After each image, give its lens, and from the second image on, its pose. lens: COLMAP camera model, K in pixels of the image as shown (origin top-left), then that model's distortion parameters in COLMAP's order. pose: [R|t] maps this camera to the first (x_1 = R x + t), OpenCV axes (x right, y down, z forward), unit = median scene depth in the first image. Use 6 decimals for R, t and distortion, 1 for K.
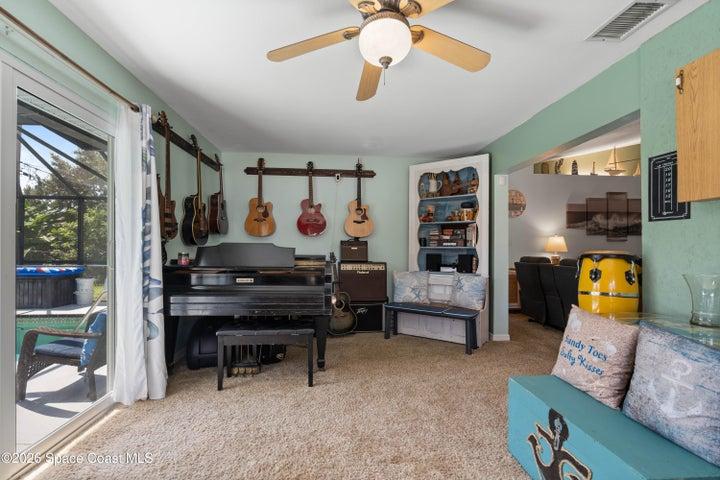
lens RADIAL K [[329.8, 0, 365.1], [0, 329.8, 244.3], [0, 0, 1]] dist [-0.003047, 0.000458]
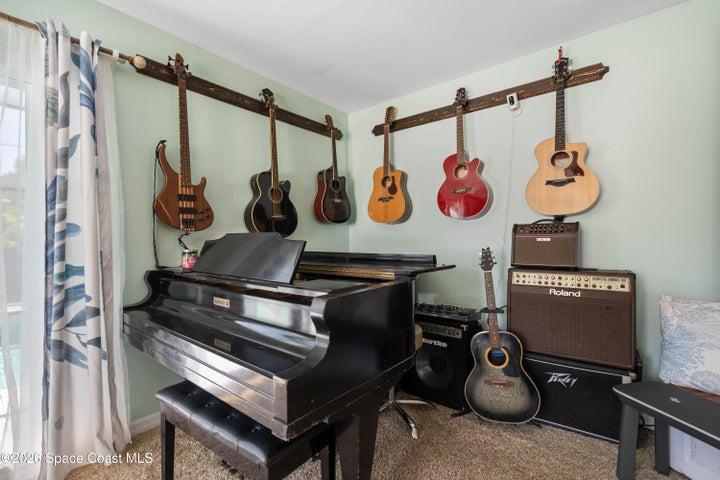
lens RADIAL K [[329.8, 0, 354.1], [0, 329.8, 241.6], [0, 0, 1]] dist [-0.003047, 0.000458]
pose [[0.712095, -0.010363, -0.702007, 0.098664], [0.018995, 0.999809, 0.004508, 0.007780], [0.701826, -0.016545, 0.712156, 0.458516]]
